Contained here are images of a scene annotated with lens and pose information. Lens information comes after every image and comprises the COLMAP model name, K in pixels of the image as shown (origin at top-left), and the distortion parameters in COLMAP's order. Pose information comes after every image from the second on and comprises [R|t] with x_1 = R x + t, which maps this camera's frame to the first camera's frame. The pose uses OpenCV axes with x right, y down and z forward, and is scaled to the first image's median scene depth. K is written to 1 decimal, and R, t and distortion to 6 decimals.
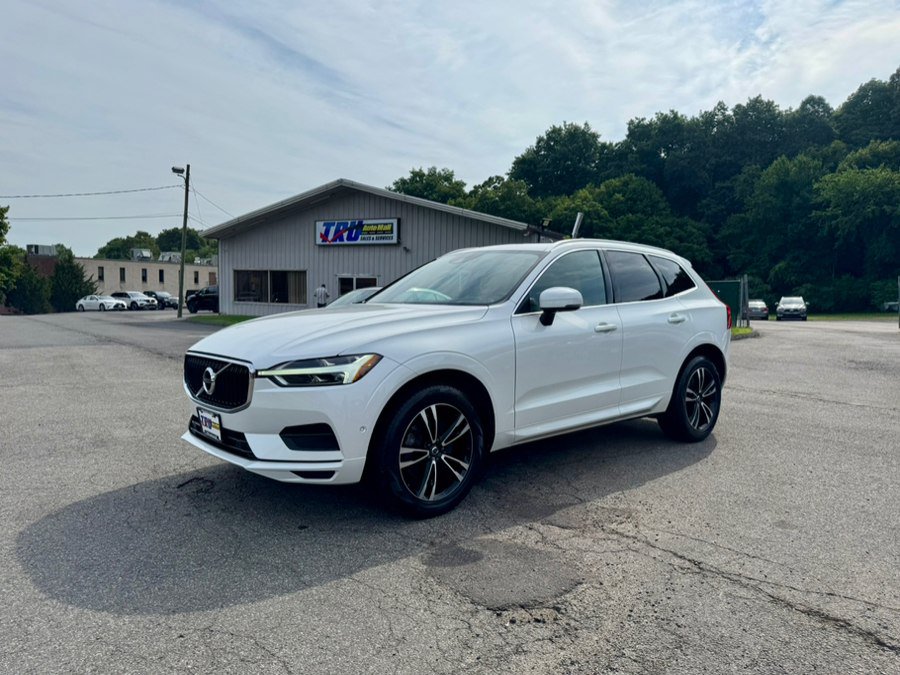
lens RADIAL K [[631.0, 0, 454.8], [0, 631.0, 344.0], [0, 0, 1]] dist [0.055192, -0.056647]
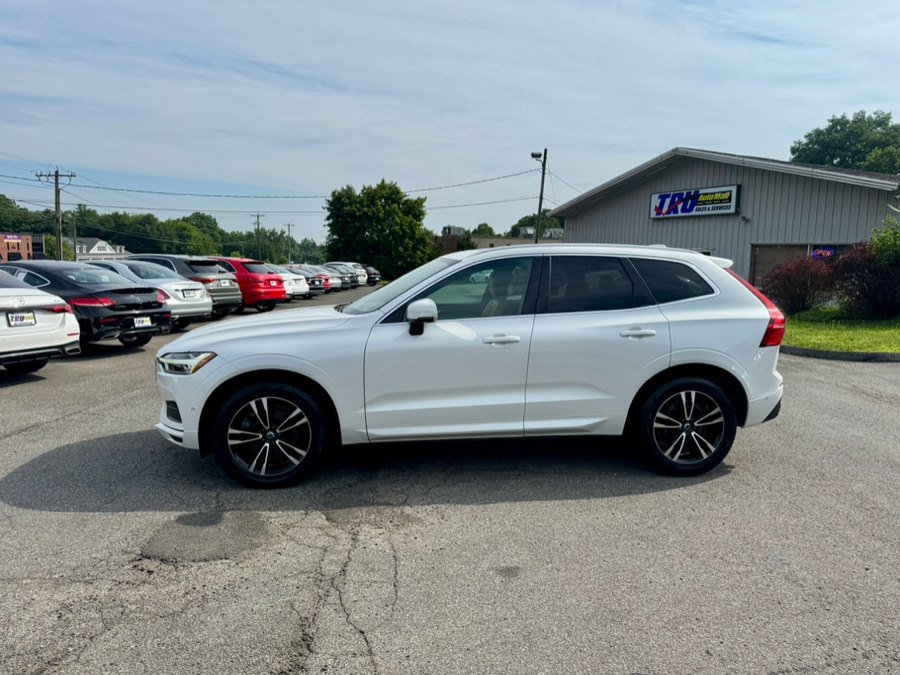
lens RADIAL K [[631.4, 0, 454.2], [0, 631.4, 335.4], [0, 0, 1]] dist [0.094541, -0.129730]
pose [[0.821829, 0.062899, -0.566251, 0.105033], [-0.044176, 0.997930, 0.046735, -0.010677], [0.568018, -0.013393, 0.822907, 0.022061]]
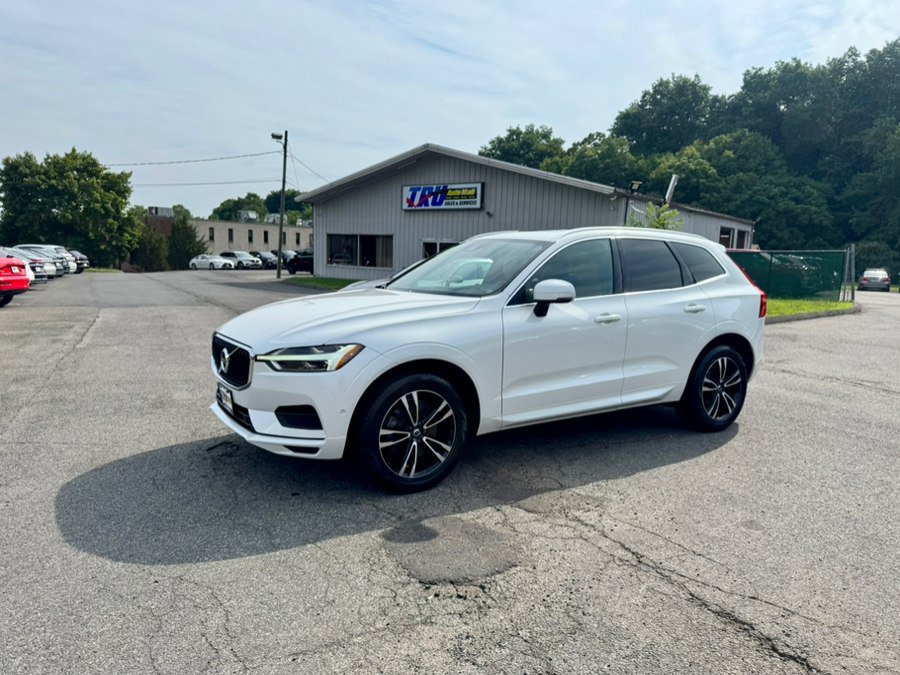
lens RADIAL K [[631.8, 0, 450.0], [0, 631.8, 337.5], [0, 0, 1]] dist [0.072078, -0.092757]
pose [[0.987694, 0.032687, -0.152944, 0.020882], [-0.025004, 0.998340, 0.051891, -0.005940], [0.154386, -0.047428, 0.986872, -0.006604]]
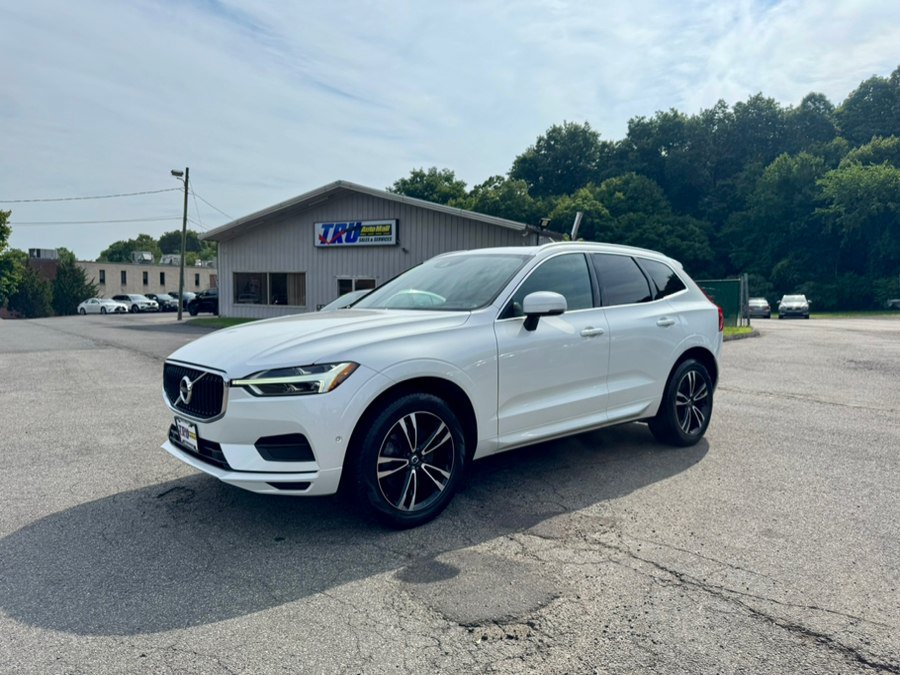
lens RADIAL K [[632.9, 0, 451.7], [0, 632.9, 341.2], [0, 0, 1]] dist [0.048143, -0.051216]
pose [[0.999945, -0.006782, -0.008040, 0.003952], [0.006744, 0.999966, -0.004800, -0.001173], [0.008072, 0.004746, 0.999956, 0.001474]]
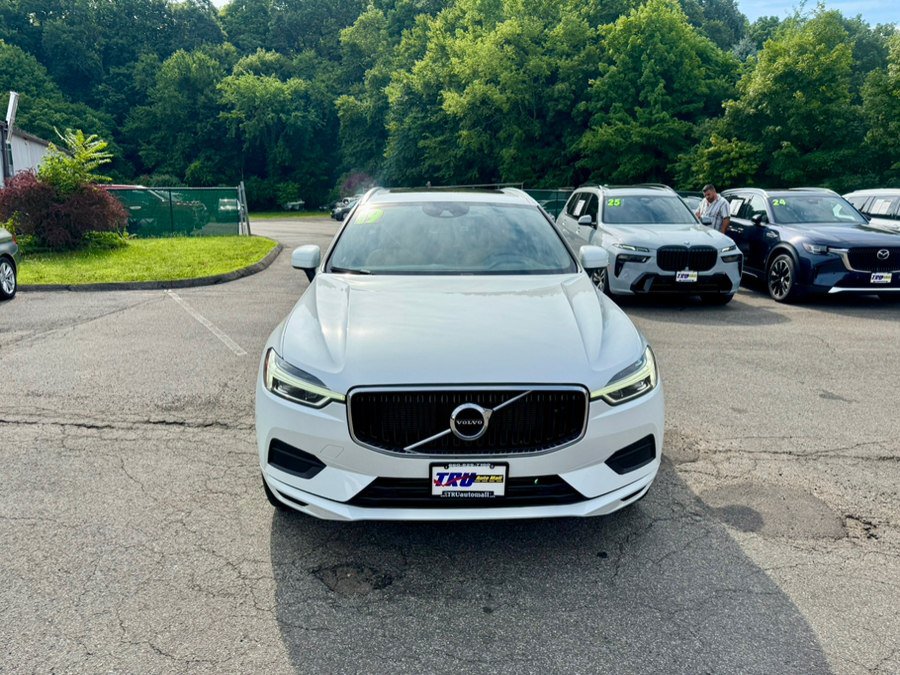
lens RADIAL K [[632.9, 0, 451.7], [0, 632.9, 341.2], [0, 0, 1]] dist [0.048143, -0.051216]
pose [[0.635668, -0.174407, 0.752003, -0.103592], [0.057259, 0.982113, 0.179374, -0.017726], [-0.769836, -0.070964, 0.634284, 0.066406]]
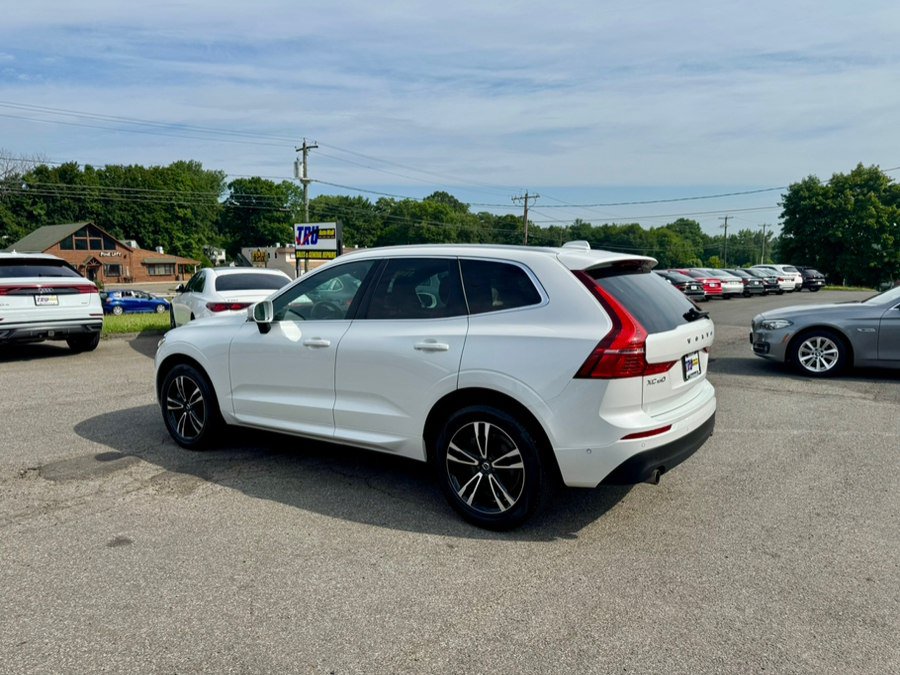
lens RADIAL K [[632.9, 0, 451.7], [0, 632.9, 341.2], [0, 0, 1]] dist [0.048143, -0.051216]
pose [[0.231596, 0.100821, -0.967573, 0.178581], [-0.062280, 0.994111, 0.088679, -0.018562], [0.970816, 0.039722, 0.236512, 0.139787]]
